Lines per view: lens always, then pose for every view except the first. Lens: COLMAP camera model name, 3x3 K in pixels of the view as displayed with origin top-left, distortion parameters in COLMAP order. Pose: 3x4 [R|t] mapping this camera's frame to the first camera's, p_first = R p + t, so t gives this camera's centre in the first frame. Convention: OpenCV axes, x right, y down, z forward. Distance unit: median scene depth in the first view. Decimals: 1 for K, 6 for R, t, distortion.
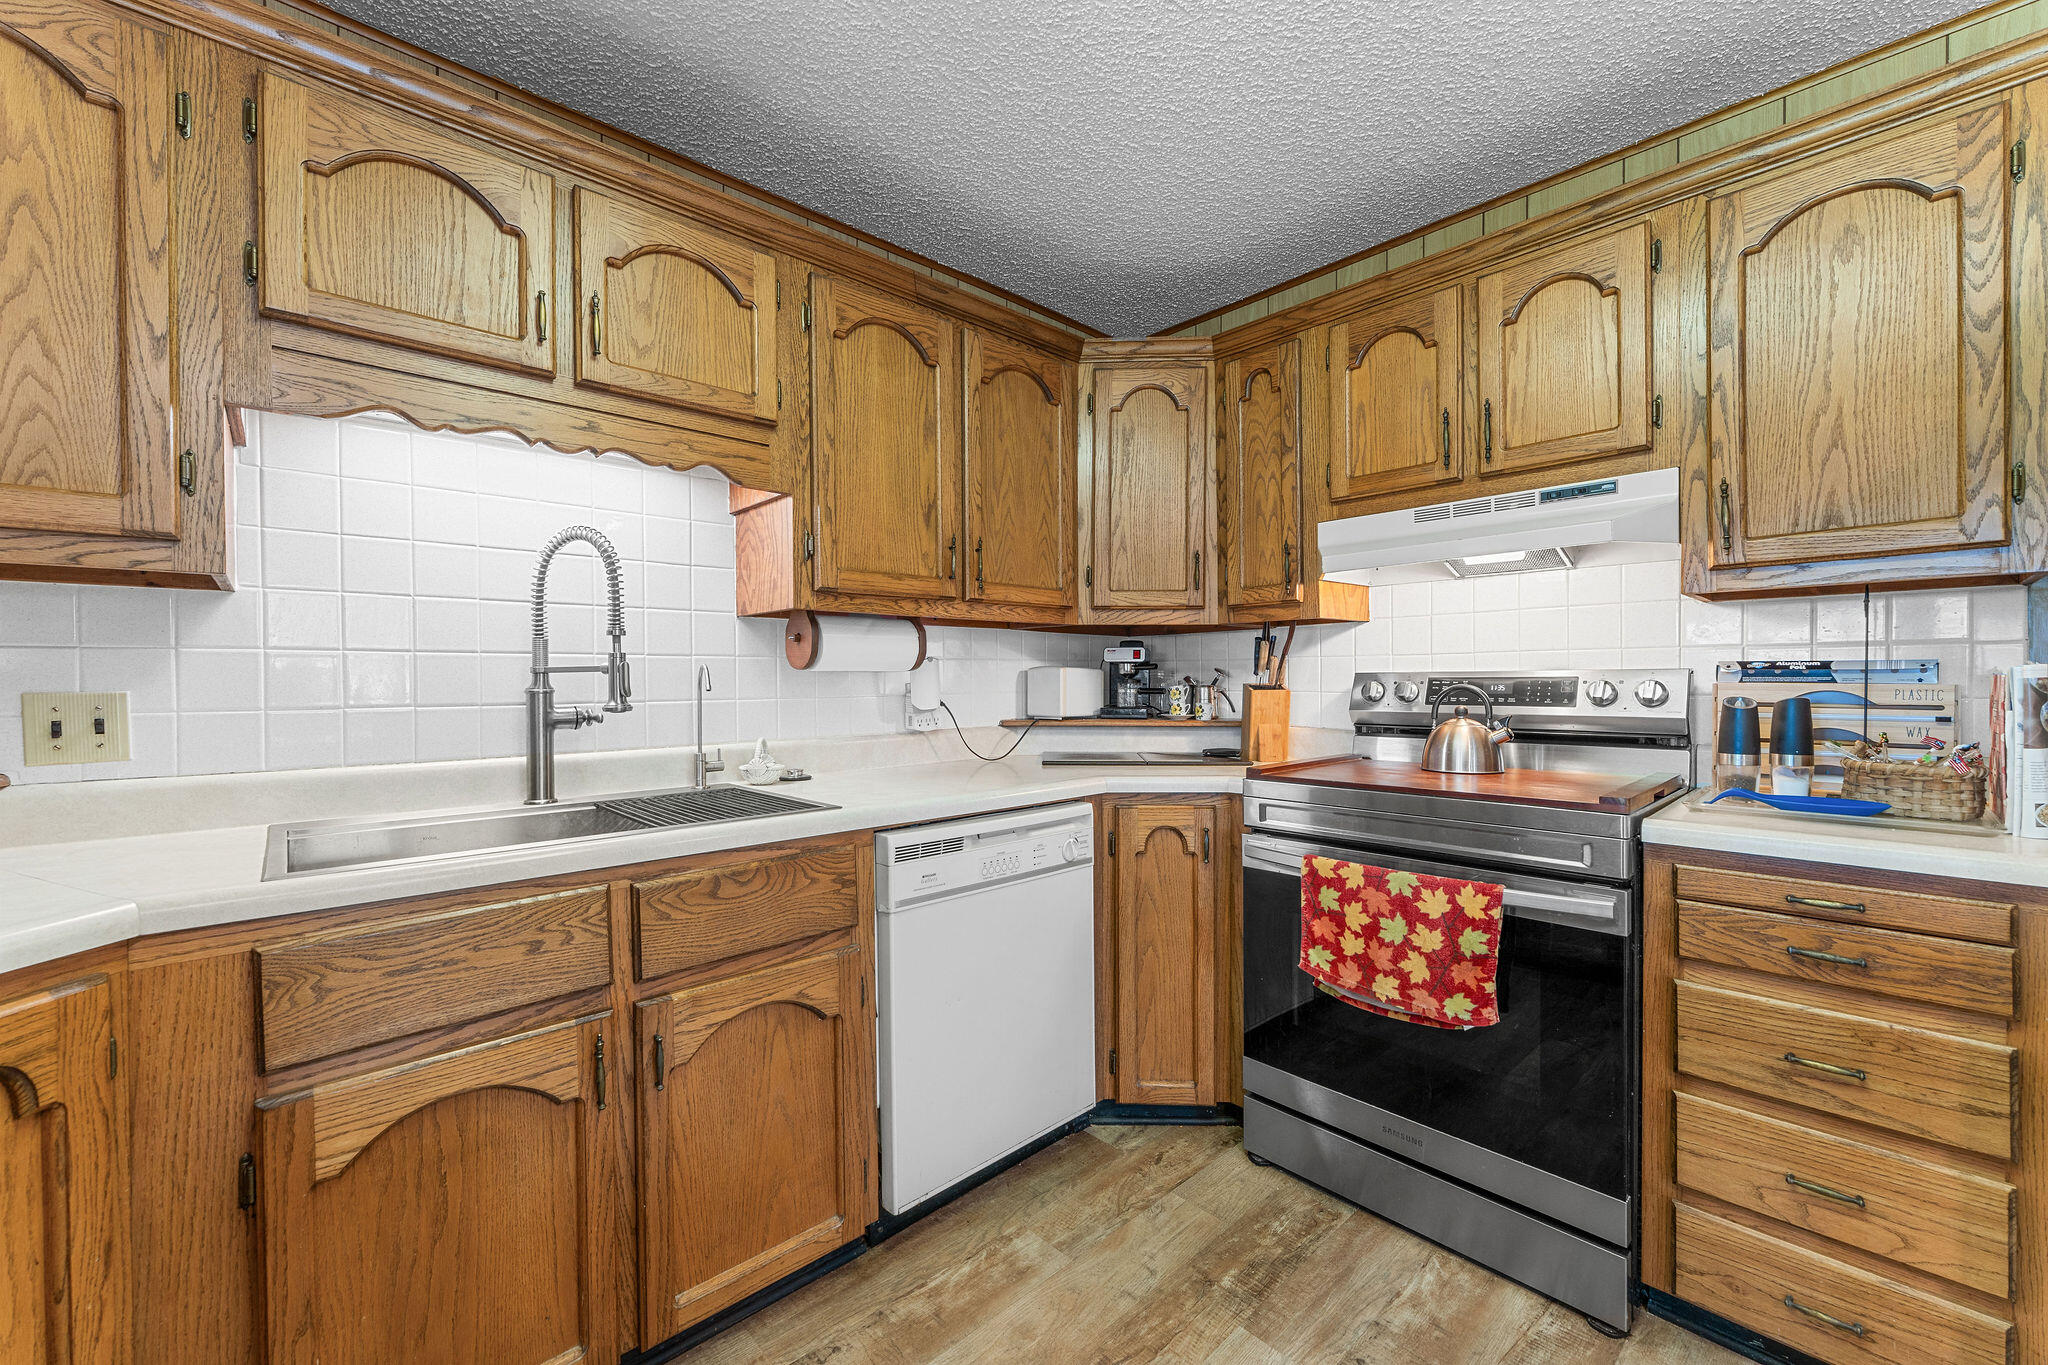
lens RADIAL K [[812.3, 0, 1017.6], [0, 812.3, 686.6], [0, 0, 1]] dist [-0.001228, -0.000524]
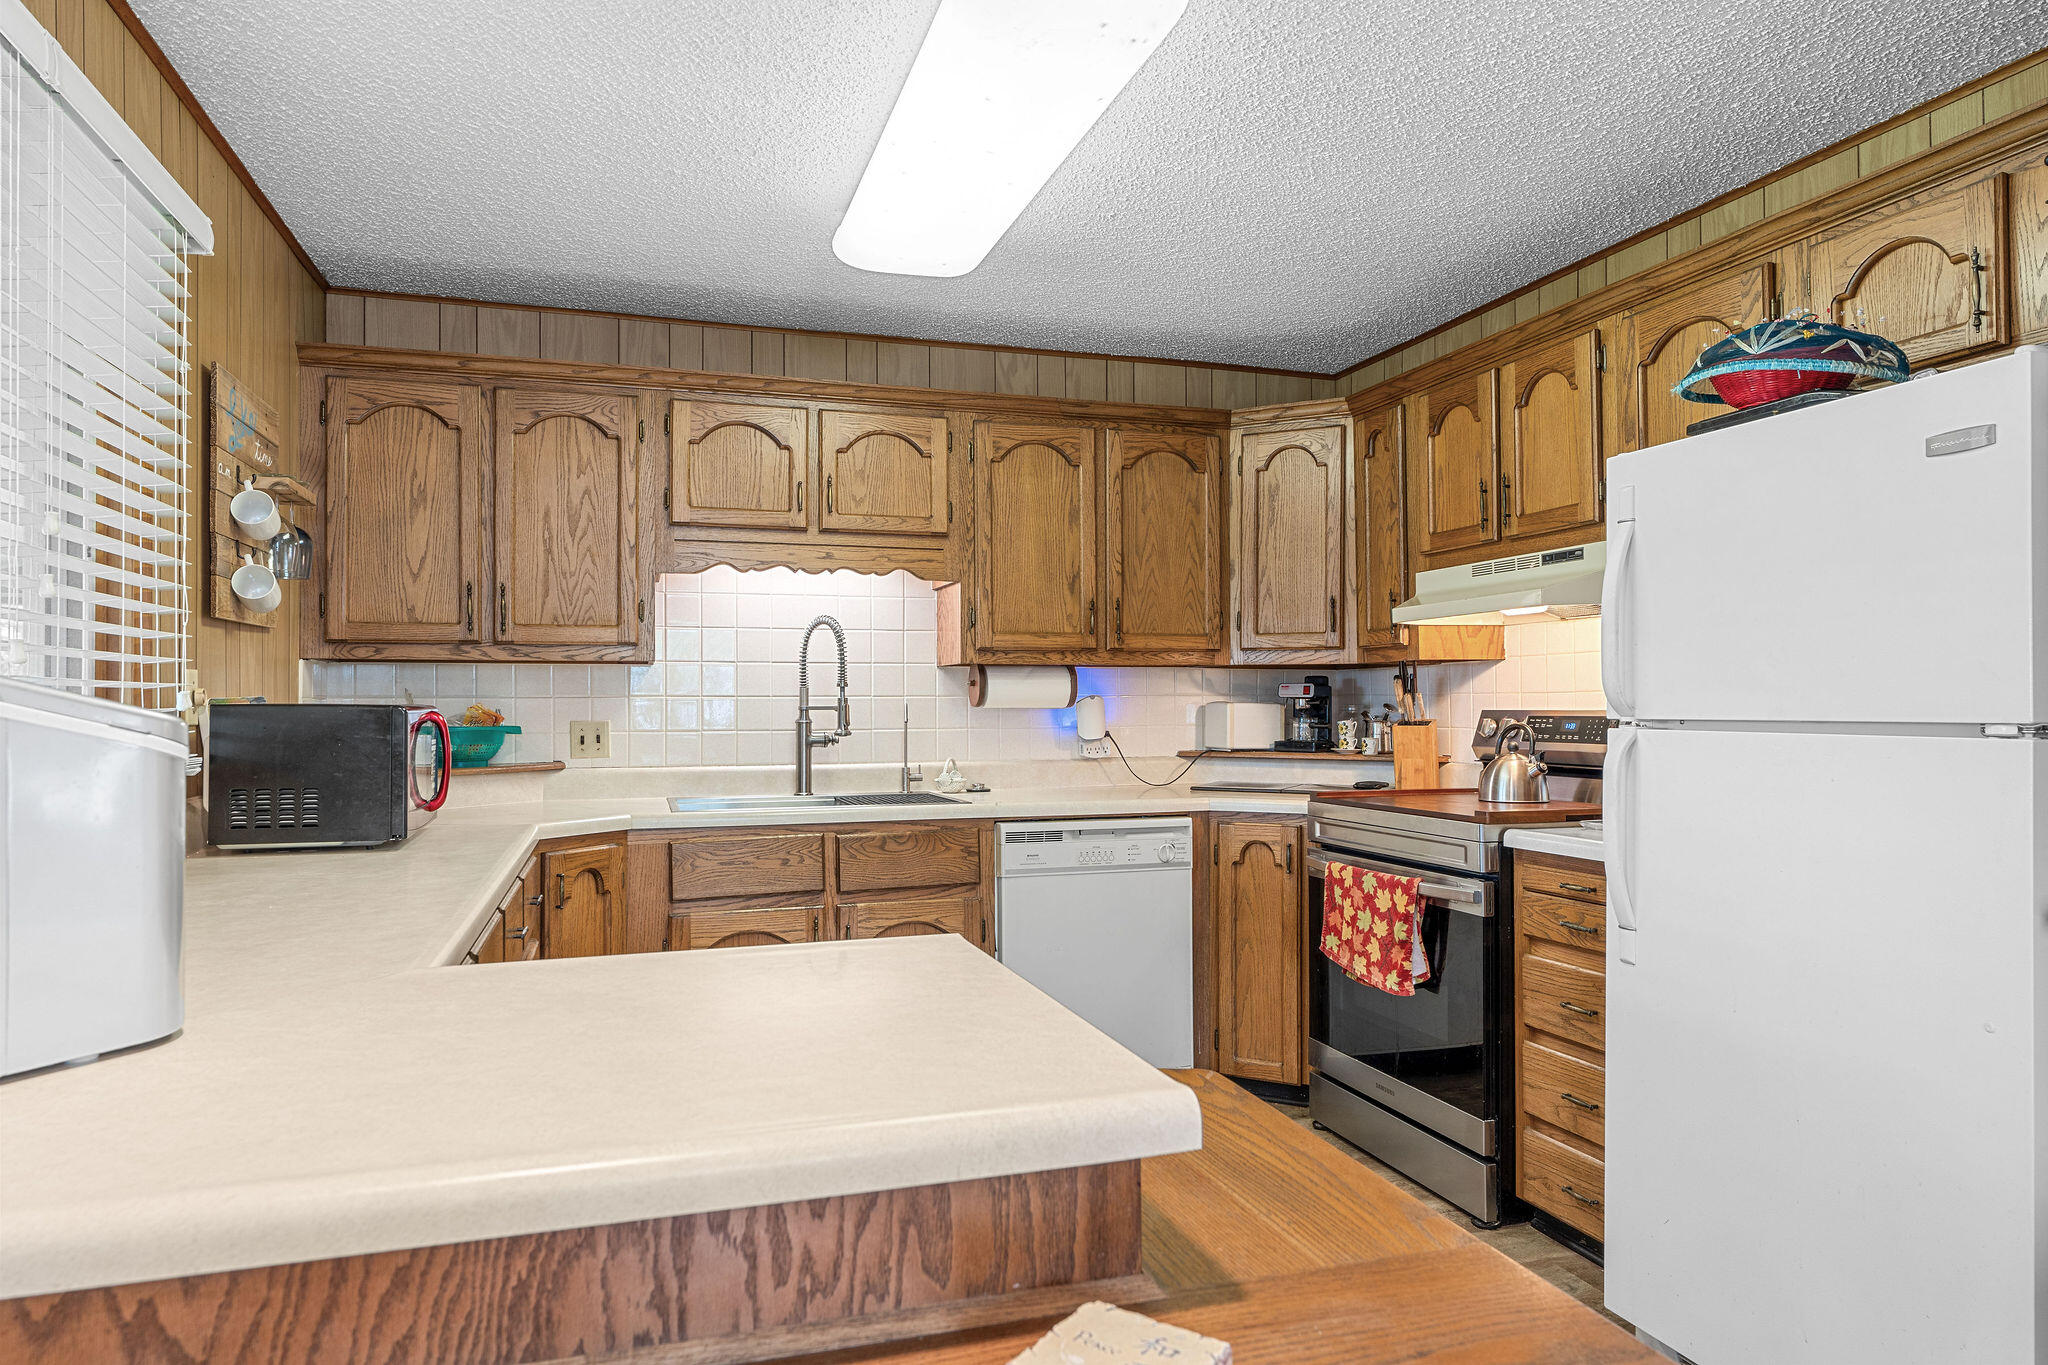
lens RADIAL K [[1234.6, 0, 1013.0], [0, 1234.6, 687.2], [0, 0, 1]] dist [-0.001475, -0.001049]
pose [[0.906823, -0.003021, -0.421500, 0.741086], [-0.005987, 0.999781, -0.020048, -0.015207], [0.421468, 0.020704, 0.906607, -0.932959]]
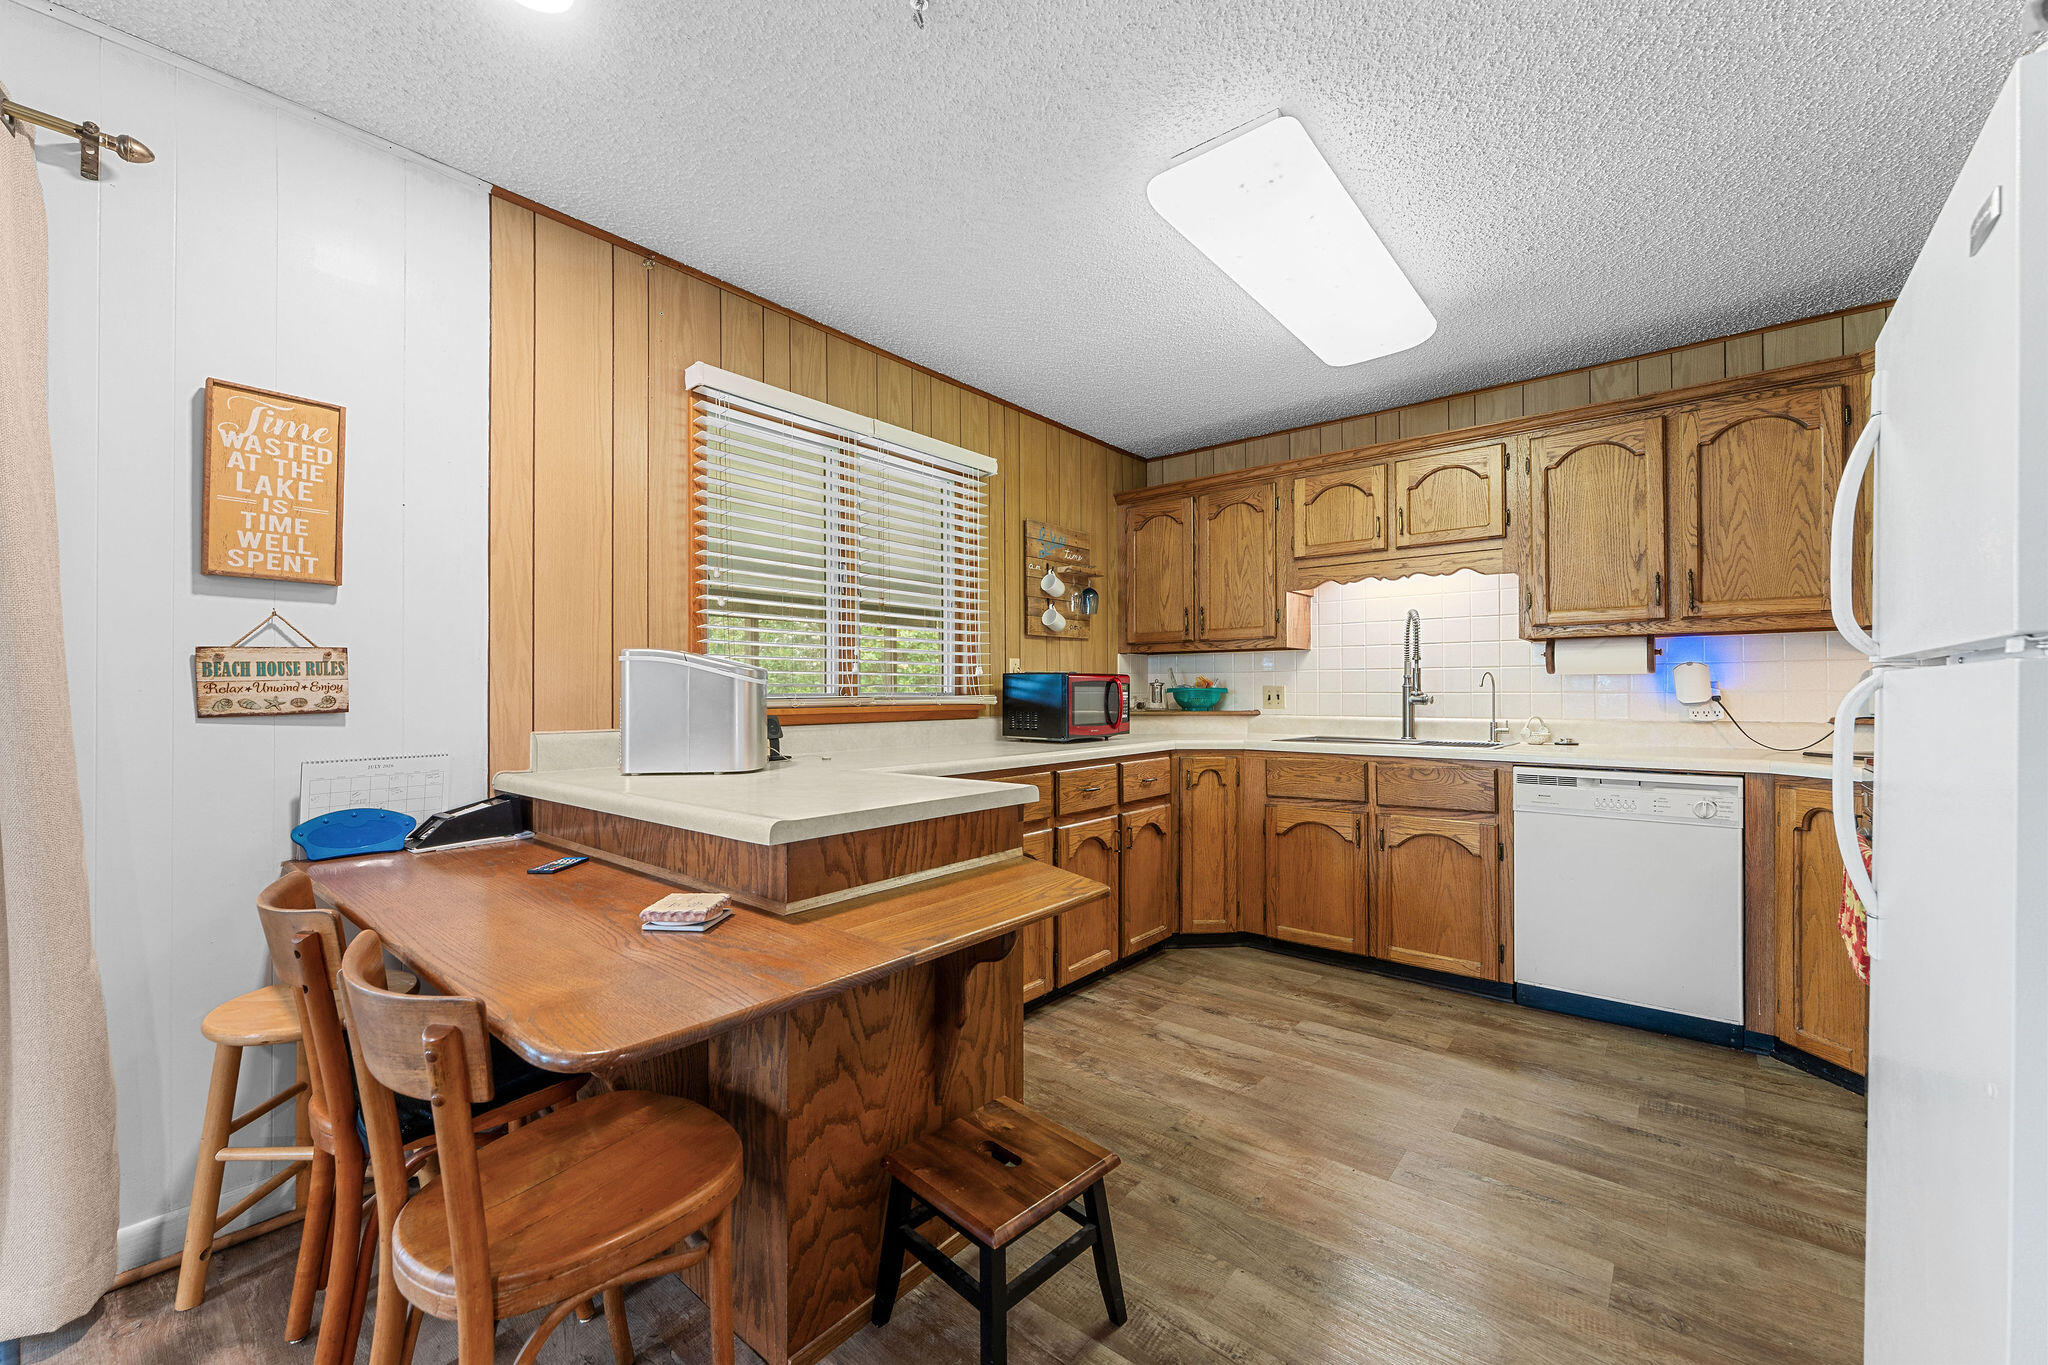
lens RADIAL K [[812.3, 0, 1016.6], [0, 812.3, 686.5], [0, 0, 1]] dist [-0.001228, -0.000524]
pose [[0.133651, -0.001402, -0.991028, 1.372504], [-0.008048, 0.999964, -0.002500, 0.019251], [0.990996, 0.008310, 0.133635, -0.301076]]
